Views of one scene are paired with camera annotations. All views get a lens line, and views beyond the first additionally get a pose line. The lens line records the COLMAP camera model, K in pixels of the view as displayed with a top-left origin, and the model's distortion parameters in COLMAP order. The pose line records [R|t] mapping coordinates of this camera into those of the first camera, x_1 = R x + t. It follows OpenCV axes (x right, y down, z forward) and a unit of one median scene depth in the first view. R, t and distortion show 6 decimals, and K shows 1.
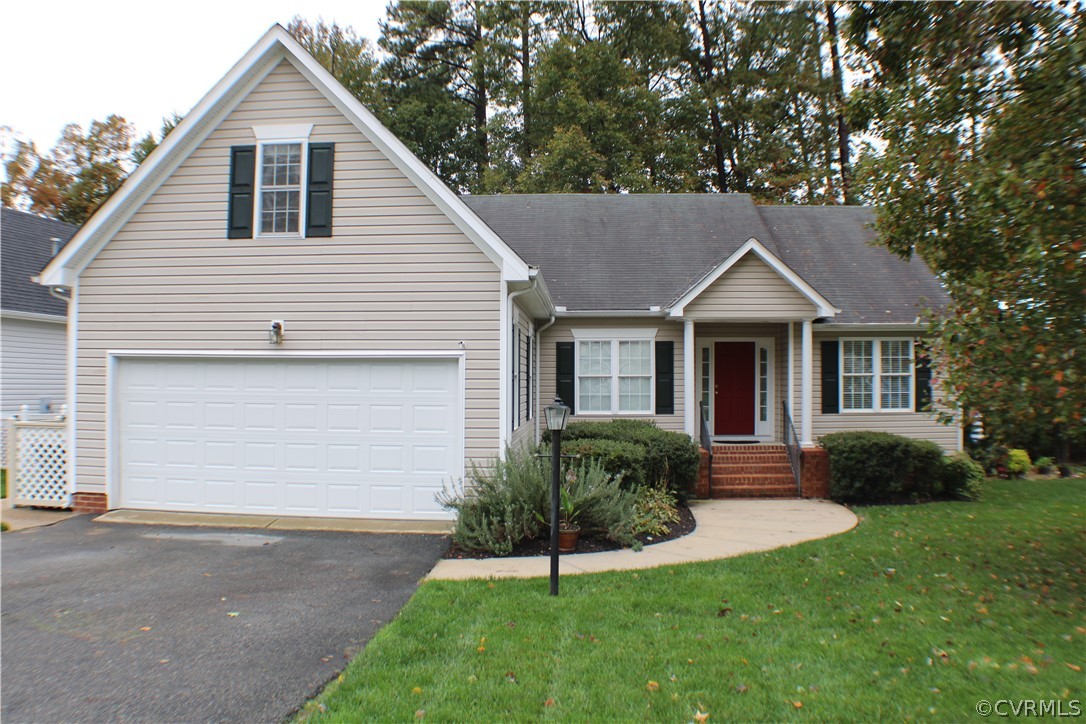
lens RADIAL K [[878.7, 0, 544.1], [0, 878.7, 350.0], [0, 0, 1]] dist [-0.219424, 0.101274]
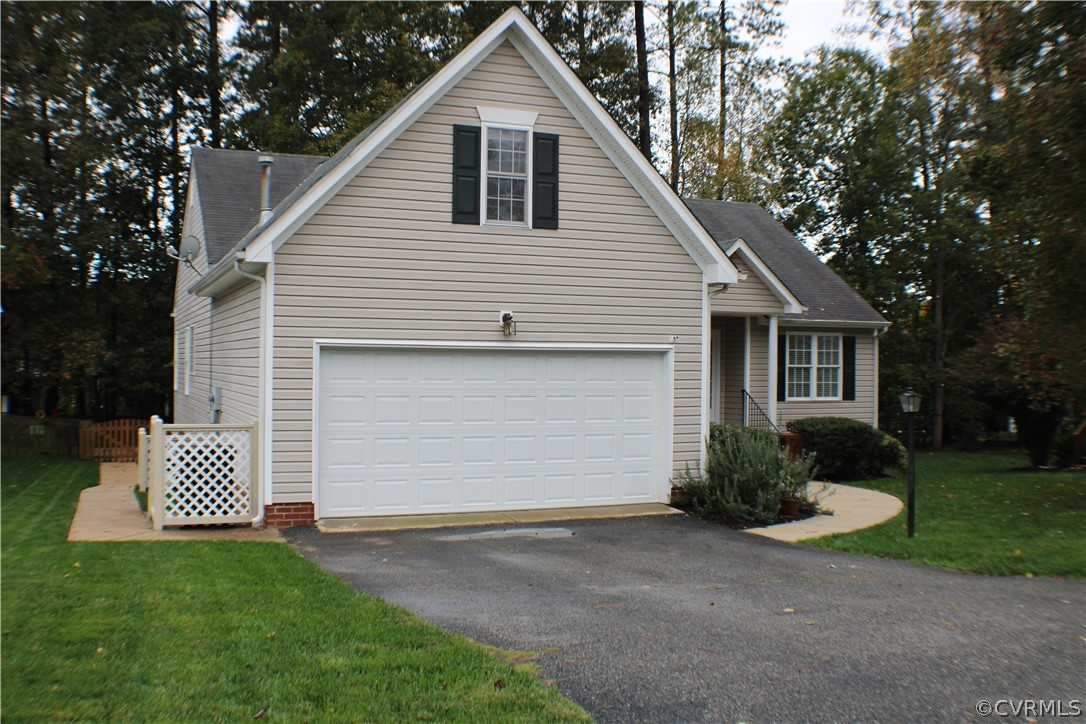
lens RADIAL K [[1052.1, 0, 543.0], [0, 1052.1, 362.0], [0, 0, 1]] dist [-0.175850, -0.001095]
pose [[0.901422, 0.004885, 0.432914, -0.782786], [-0.018061, 0.999490, 0.026330, -0.008898], [-0.432565, -0.031553, 0.901051, -0.095826]]
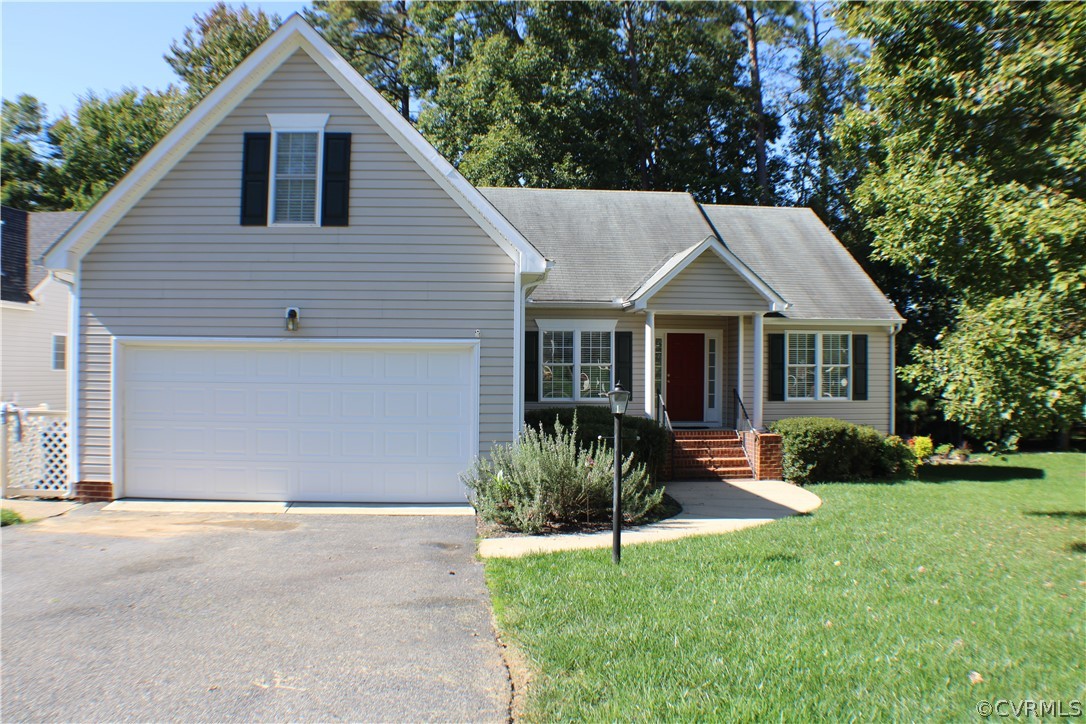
lens RADIAL K [[861.5, 0, 543.0], [0, 861.5, 362.0], [0, 0, 1]] dist [-0.202303, 0.078063]
pose [[0.991460, 0.005796, 0.130284, -0.146704], [-0.009103, 0.999651, 0.024799, 0.001586], [-0.130095, -0.025774, 0.991167, -0.022698]]
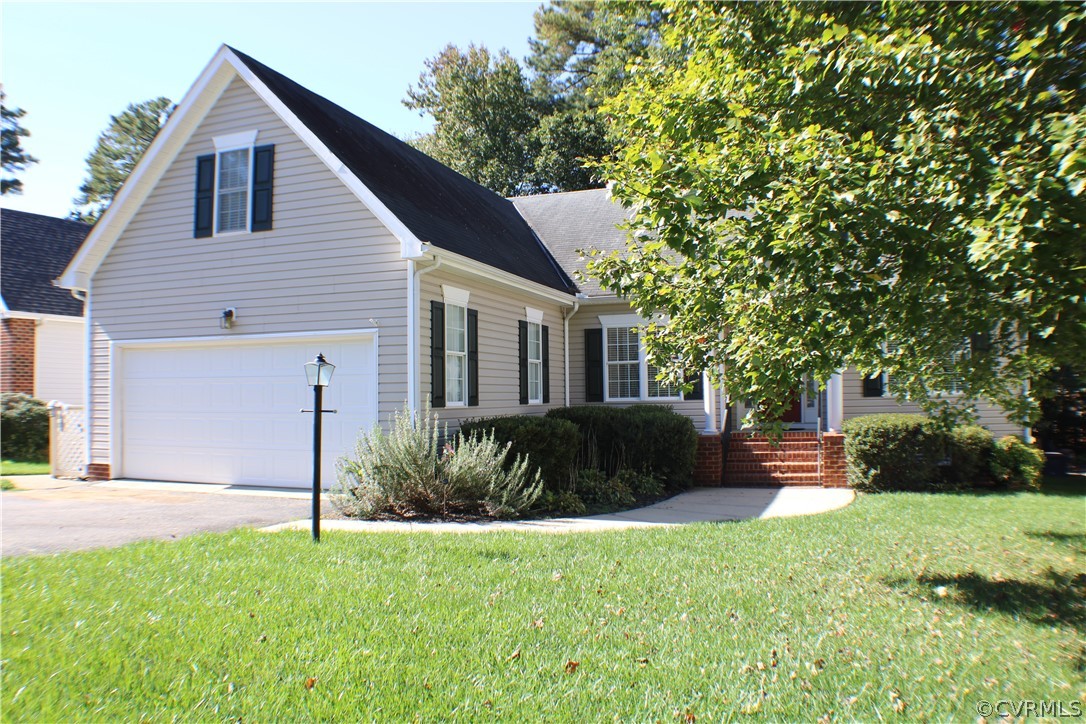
lens RADIAL K [[861.5, 0, 543.0], [0, 861.5, 362.0], [0, 0, 1]] dist [-0.202303, 0.078063]
pose [[0.960730, -0.025339, -0.276326, 0.373541], [0.024307, 0.999679, -0.007162, 0.052229], [0.276419, 0.000164, 0.961037, 0.068246]]
